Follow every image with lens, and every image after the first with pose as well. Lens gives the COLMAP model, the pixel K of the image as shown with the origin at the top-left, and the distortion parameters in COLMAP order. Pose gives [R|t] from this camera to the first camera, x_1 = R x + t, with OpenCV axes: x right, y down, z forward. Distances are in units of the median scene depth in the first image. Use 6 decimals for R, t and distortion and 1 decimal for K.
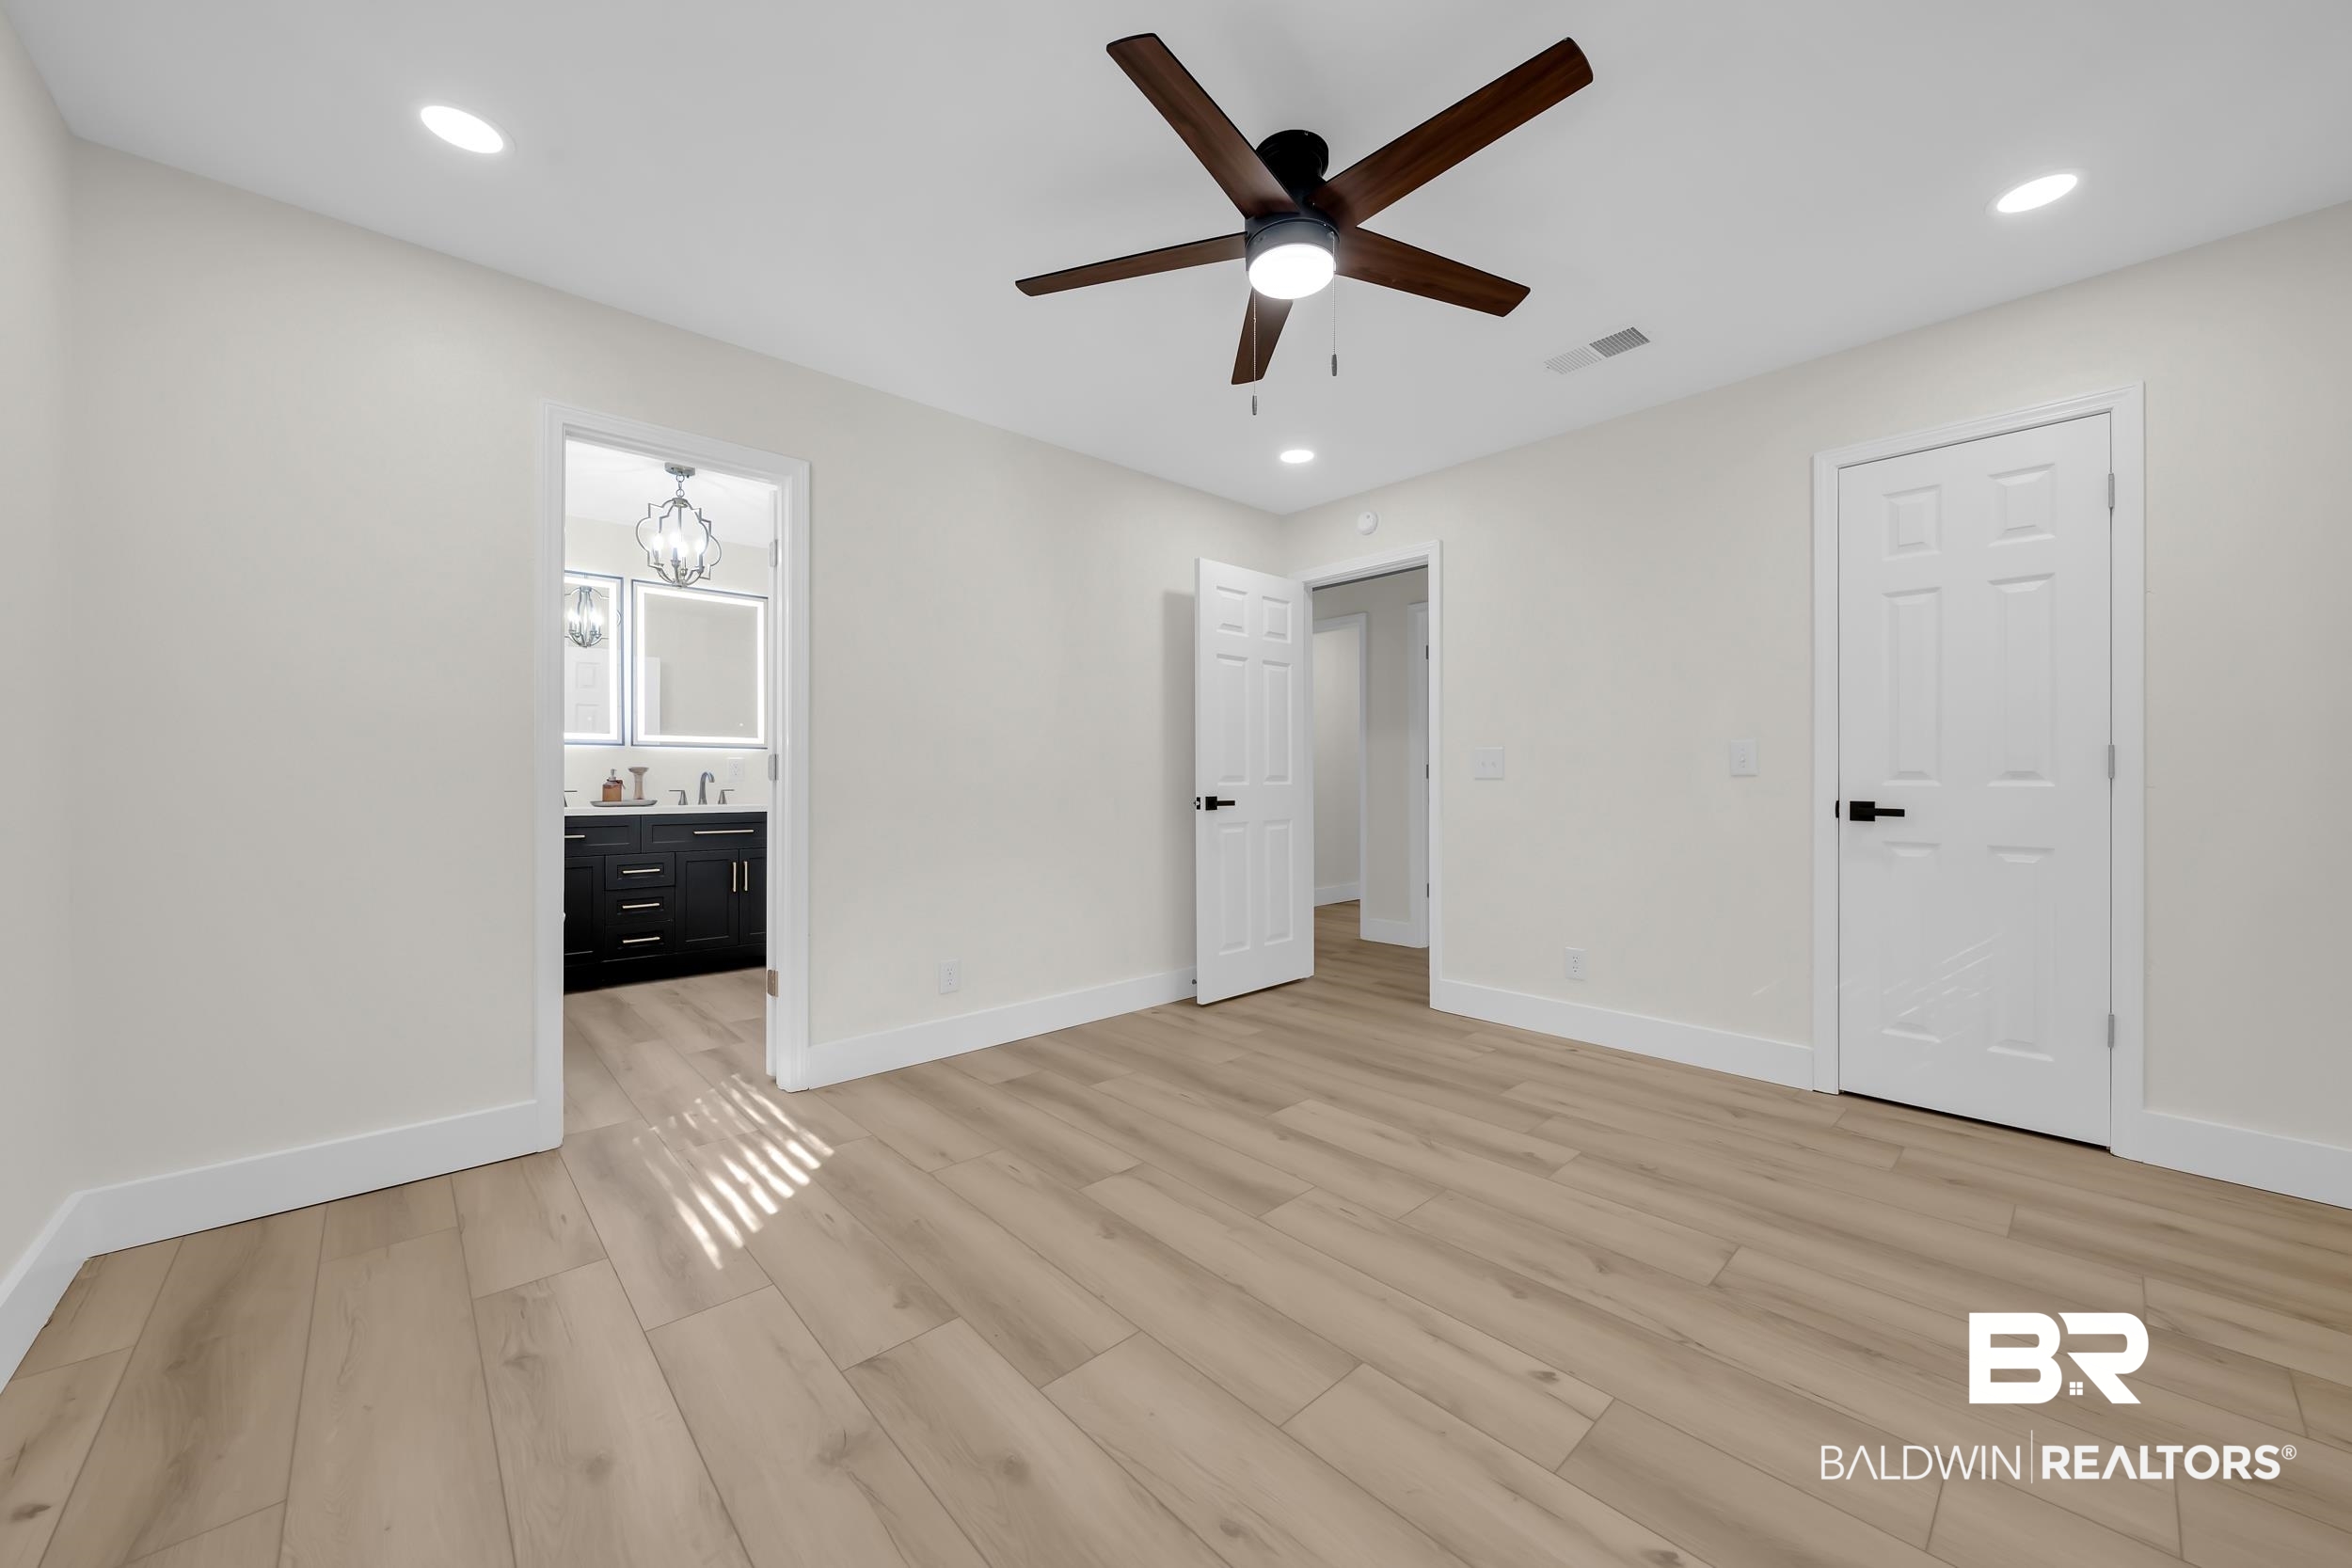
lens RADIAL K [[868.7, 0, 1183.9], [0, 868.7, 789.1], [0, 0, 1]] dist [-0.010907, -0.000089]
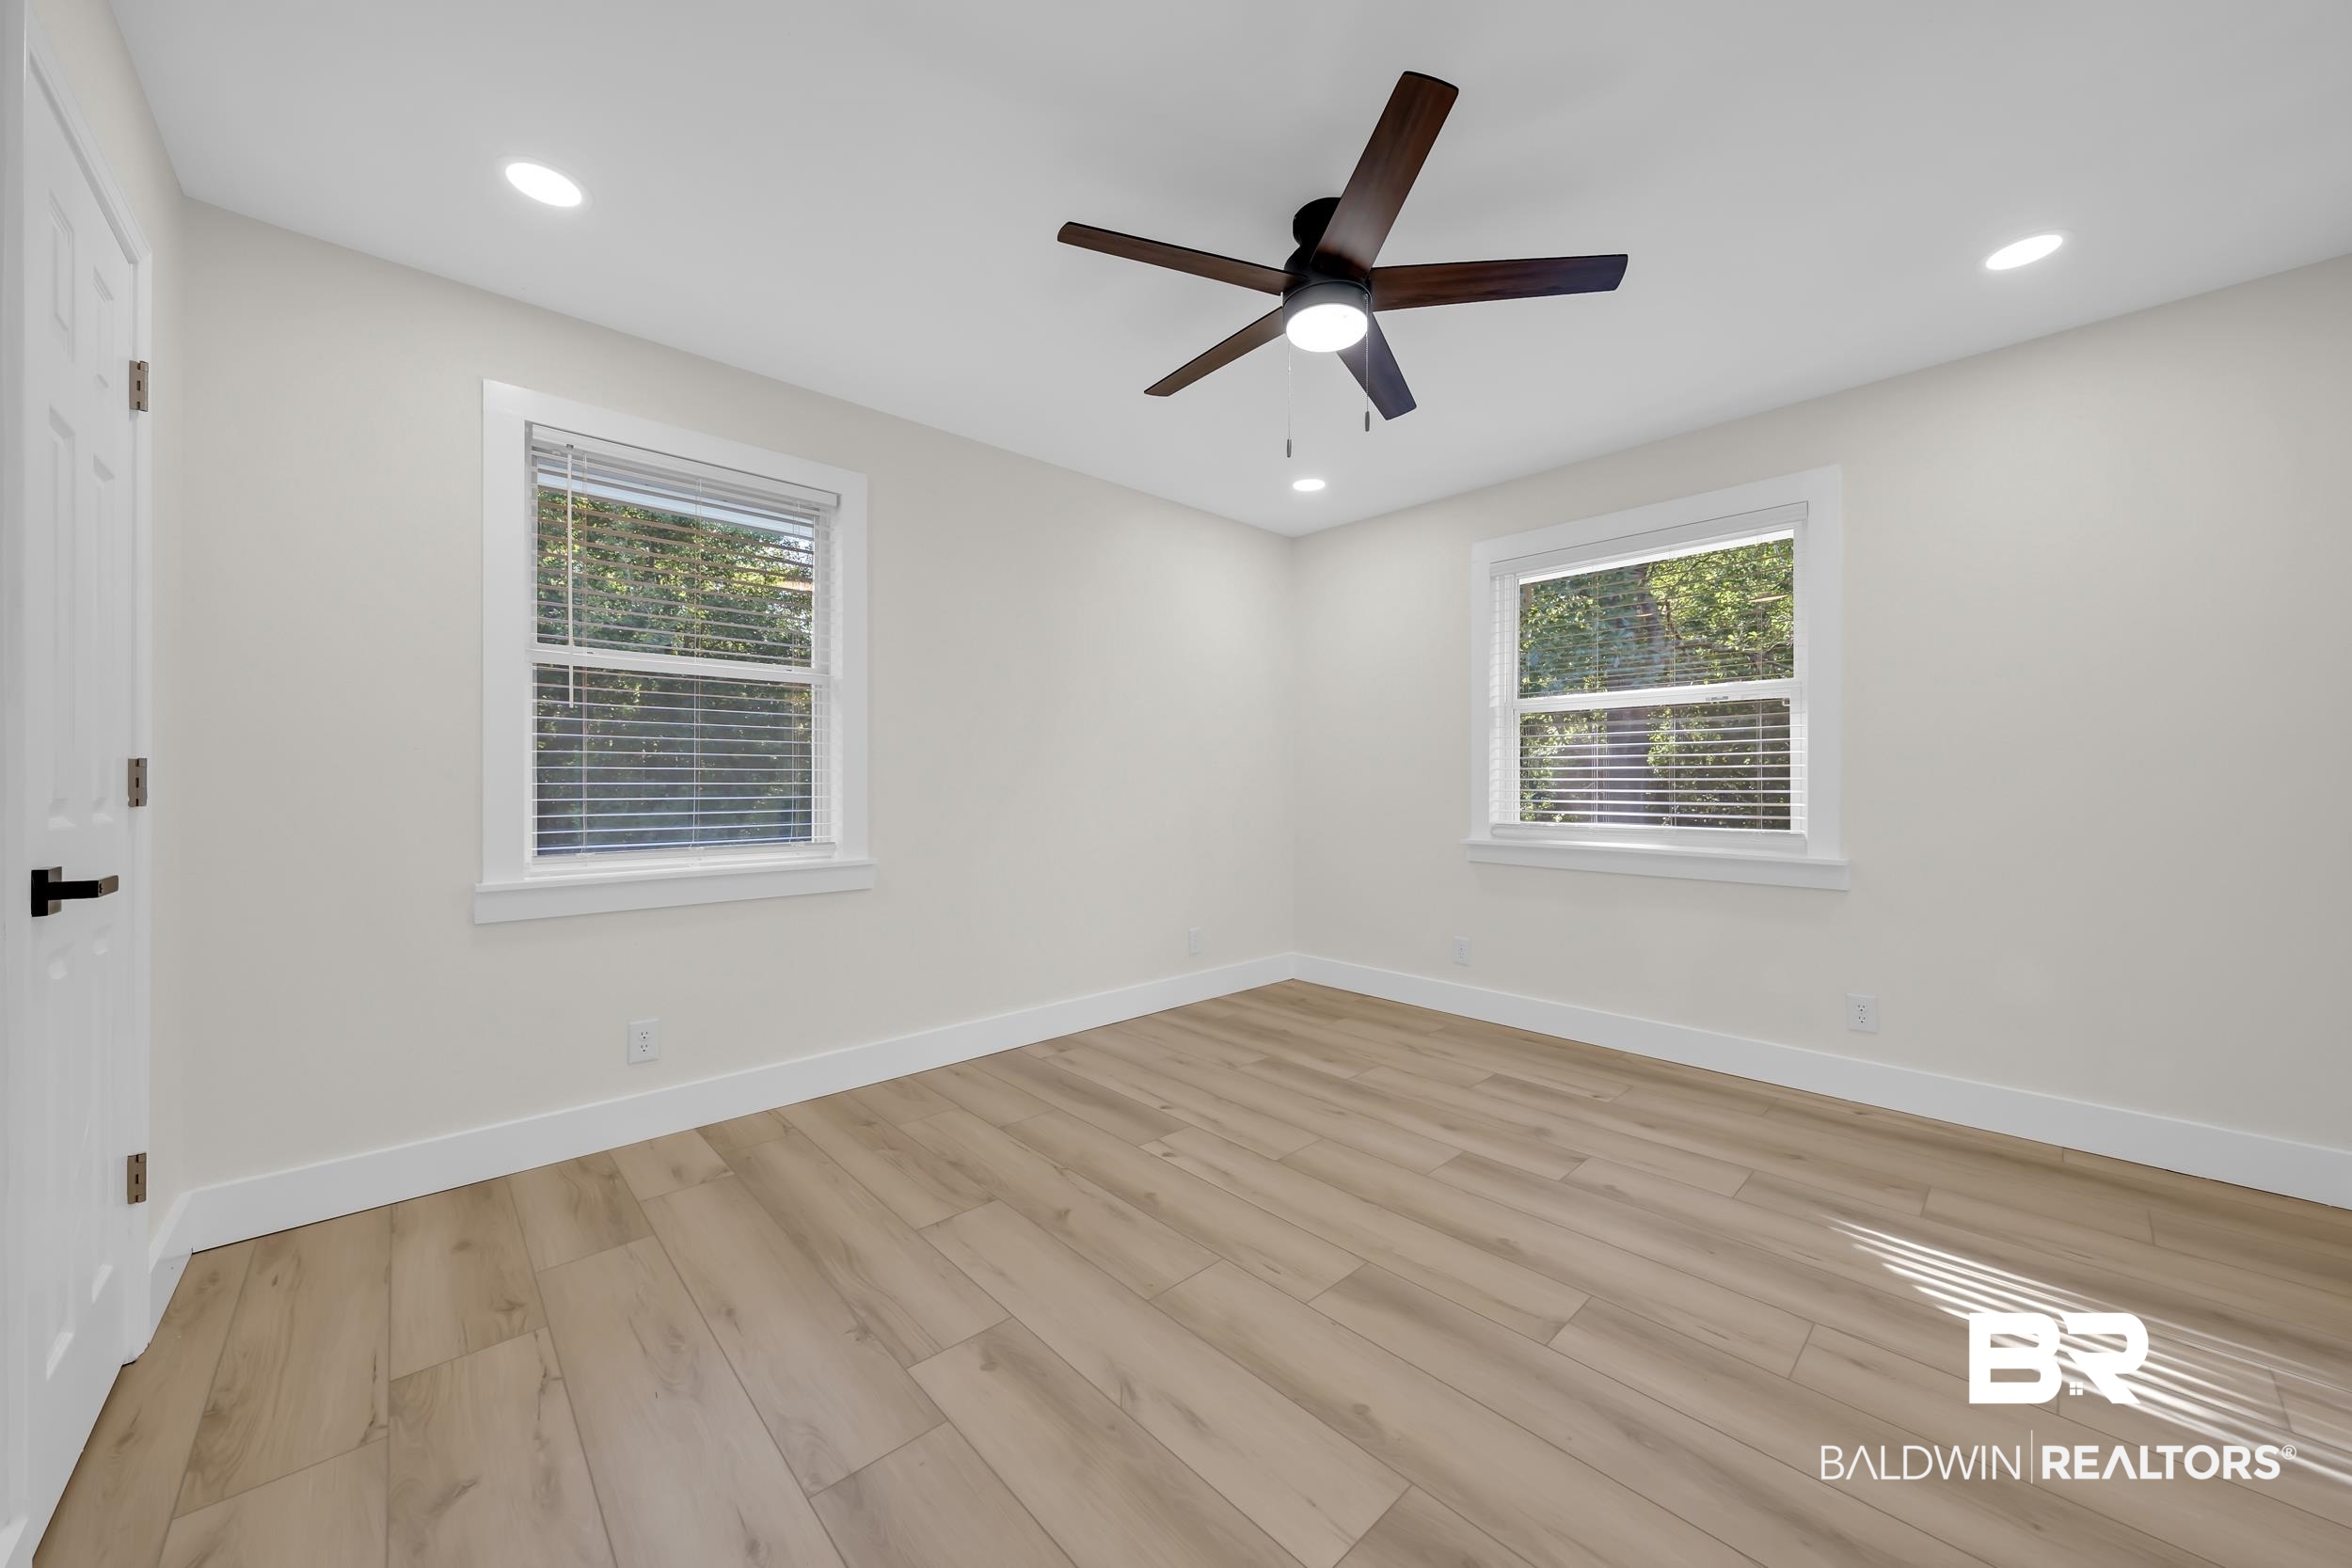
lens RADIAL K [[868.7, 0, 1168.7], [0, 868.7, 774.1], [0, 0, 1]] dist [-0.010907, -0.000089]
pose [[-0.999994, 0.002596, 0.002314, 0.256389], [0.002601, 0.999995, 0.001864, -0.039522], [-0.002309, 0.001870, -0.999996, 1.667659]]
